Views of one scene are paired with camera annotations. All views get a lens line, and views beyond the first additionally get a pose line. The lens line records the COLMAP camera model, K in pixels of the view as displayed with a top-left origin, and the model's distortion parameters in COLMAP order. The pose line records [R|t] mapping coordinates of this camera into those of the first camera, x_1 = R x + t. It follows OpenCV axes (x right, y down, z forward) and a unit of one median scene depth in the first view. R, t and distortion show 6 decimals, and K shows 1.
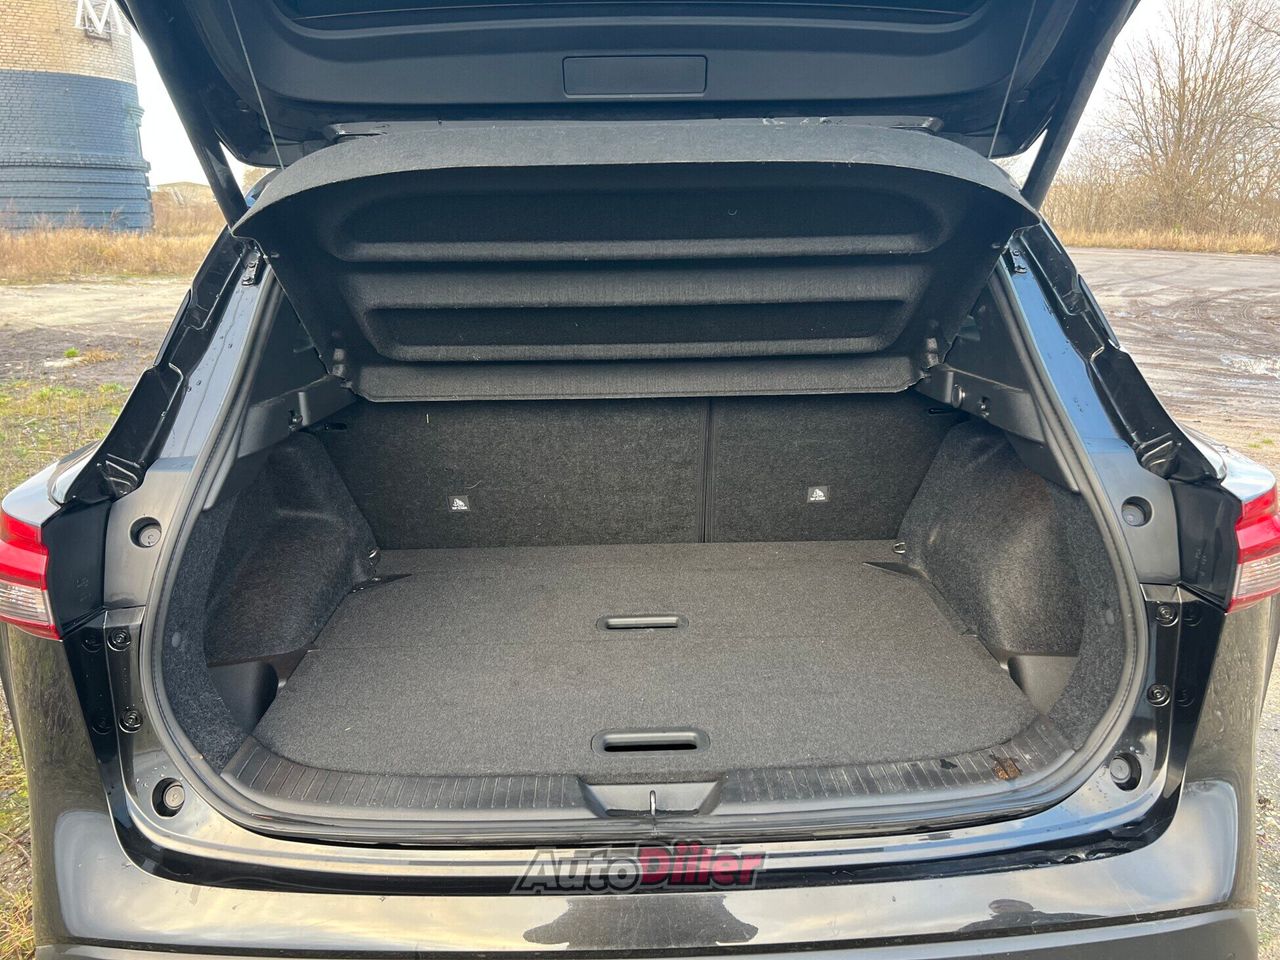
lens RADIAL K [[969.0, 0, 642.5], [0, 969.0, 491.6], [0, 0, 1]] dist [0.036507, -0.048252]
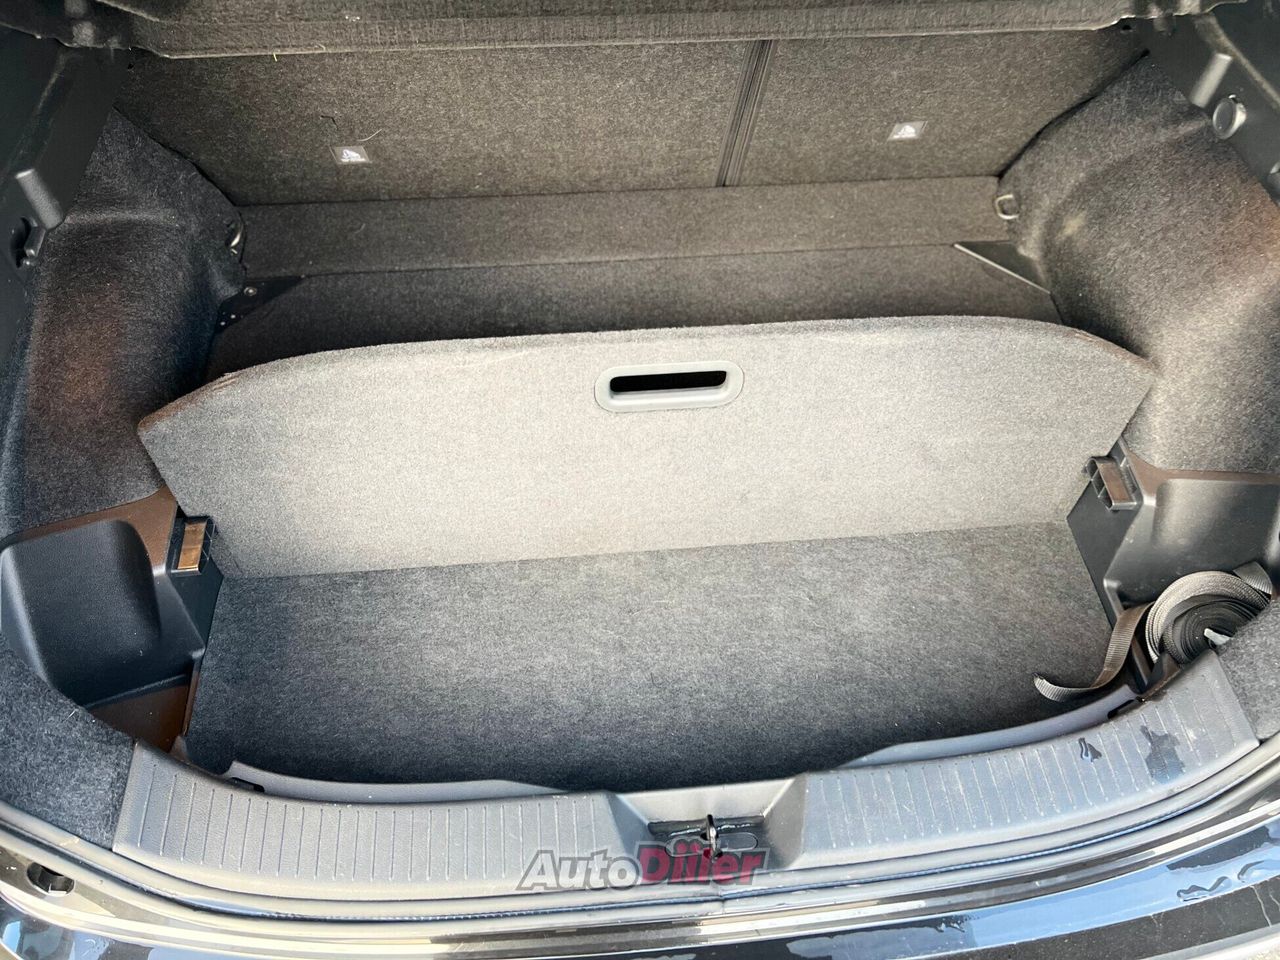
lens RADIAL K [[969.0, 0, 640.8], [0, 969.0, 477.3], [0, 0, 1]] dist [0.036507, -0.048252]
pose [[0.996960, -0.038082, 0.067975, -0.053756], [-0.013721, 0.772984, 0.634277, -0.241574], [-0.076698, -0.633282, 0.770111, 0.375957]]
